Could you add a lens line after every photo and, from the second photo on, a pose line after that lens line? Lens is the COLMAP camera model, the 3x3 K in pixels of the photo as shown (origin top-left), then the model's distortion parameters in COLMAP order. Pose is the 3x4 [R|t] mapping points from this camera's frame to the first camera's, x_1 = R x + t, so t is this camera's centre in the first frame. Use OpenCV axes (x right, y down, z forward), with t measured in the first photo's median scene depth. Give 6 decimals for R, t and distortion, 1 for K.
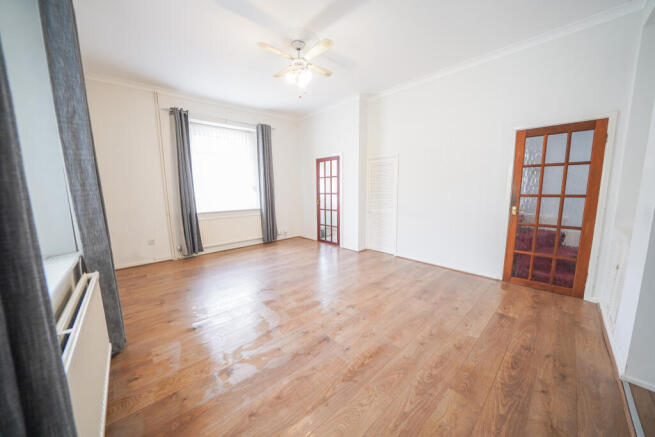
lens RADIAL K [[227.2, 0, 332.8], [0, 227.2, 220.4], [0, 0, 1]] dist [-0.024762, 0.000318]
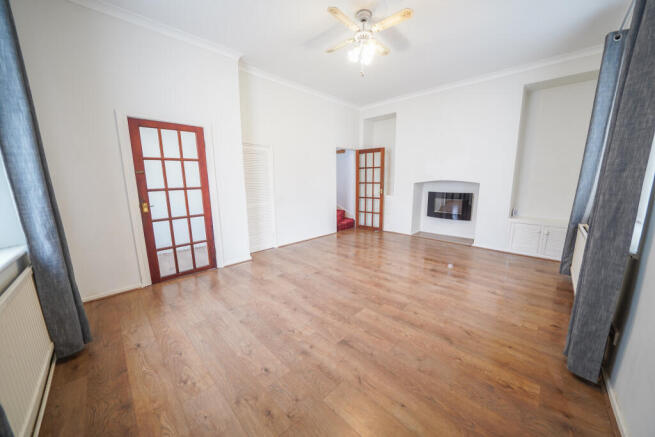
lens RADIAL K [[227.2, 0, 330.9], [0, 227.2, 219.0], [0, 0, 1]] dist [-0.024762, 0.000318]
pose [[-0.025767, -0.164876, 0.985978, -0.758328], [0.150381, 0.974442, 0.166877, -0.104845], [-0.988292, 0.152572, -0.000314, 0.819114]]
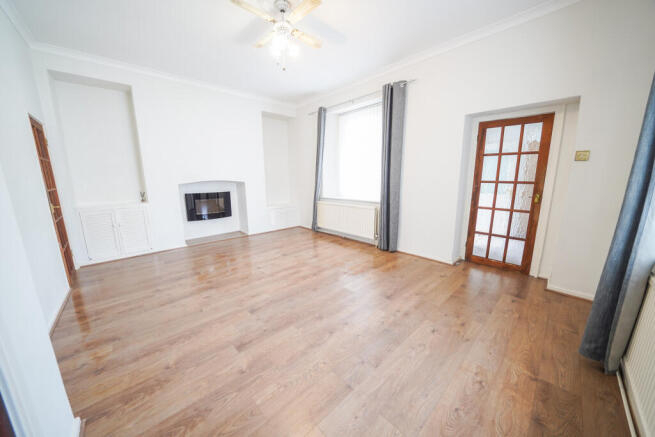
lens RADIAL K [[227.2, 0, 326.5], [0, 227.2, 220.5], [0, 0, 1]] dist [-0.024762, 0.000318]
pose [[-0.999627, 0.008058, 0.026090, -0.214556], [0.016137, 0.945098, 0.326387, -0.189155], [-0.022027, 0.326687, -0.944876, 1.341289]]
